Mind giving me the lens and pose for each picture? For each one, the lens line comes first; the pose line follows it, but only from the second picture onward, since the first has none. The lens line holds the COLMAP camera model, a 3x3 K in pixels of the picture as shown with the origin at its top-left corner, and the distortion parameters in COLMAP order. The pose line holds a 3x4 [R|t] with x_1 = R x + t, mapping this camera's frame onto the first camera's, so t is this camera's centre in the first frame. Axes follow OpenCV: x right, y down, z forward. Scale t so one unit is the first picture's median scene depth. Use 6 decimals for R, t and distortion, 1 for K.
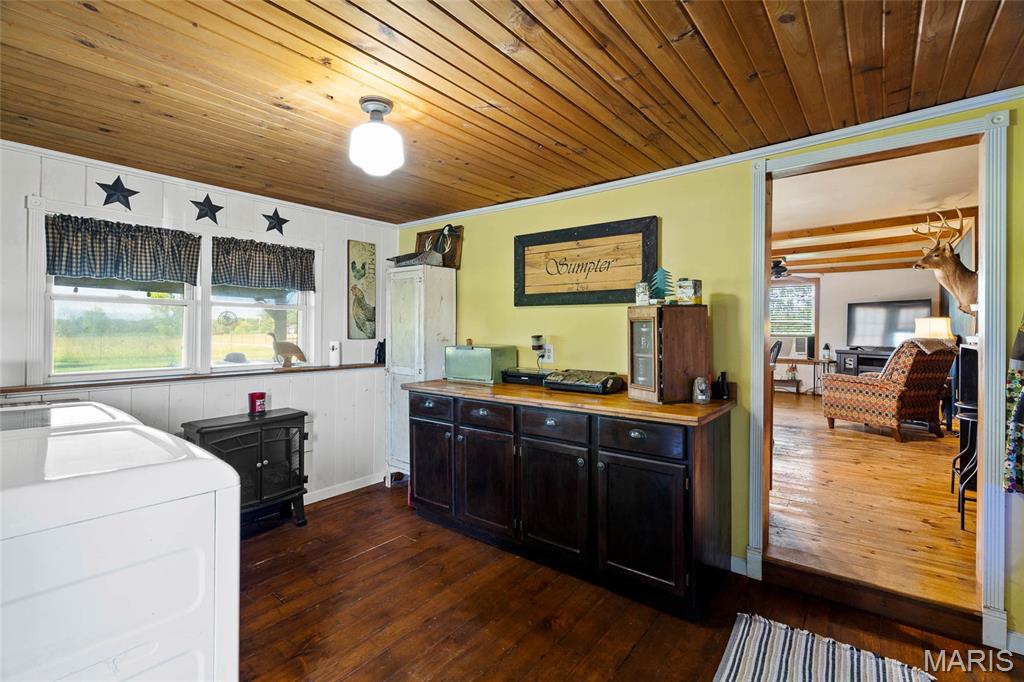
lens RADIAL K [[472.3, 0, 510.1], [0, 472.3, 332.9], [0, 0, 1]] dist [0.001513, 0.000472]
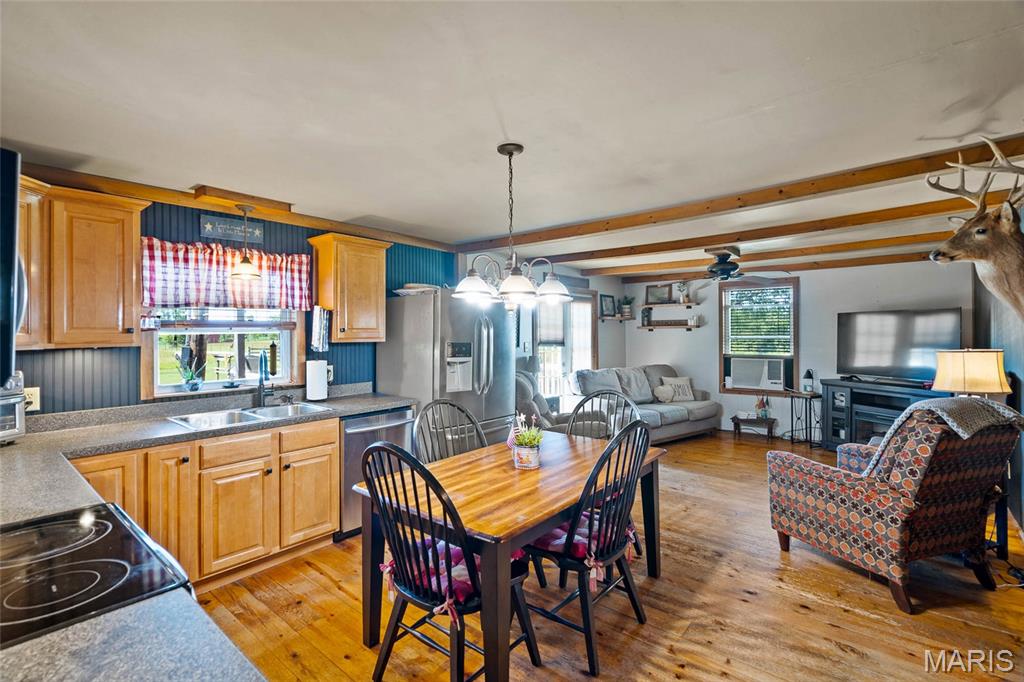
lens RADIAL K [[472.3, 0, 504.6], [0, 472.3, 333.3], [0, 0, 1]] dist [0.001513, 0.000472]
pose [[0.999386, -0.011585, -0.033061, 0.275456], [0.011521, 0.999931, -0.002116, -0.041732], [0.033084, 0.001734, 0.999451, 0.319748]]
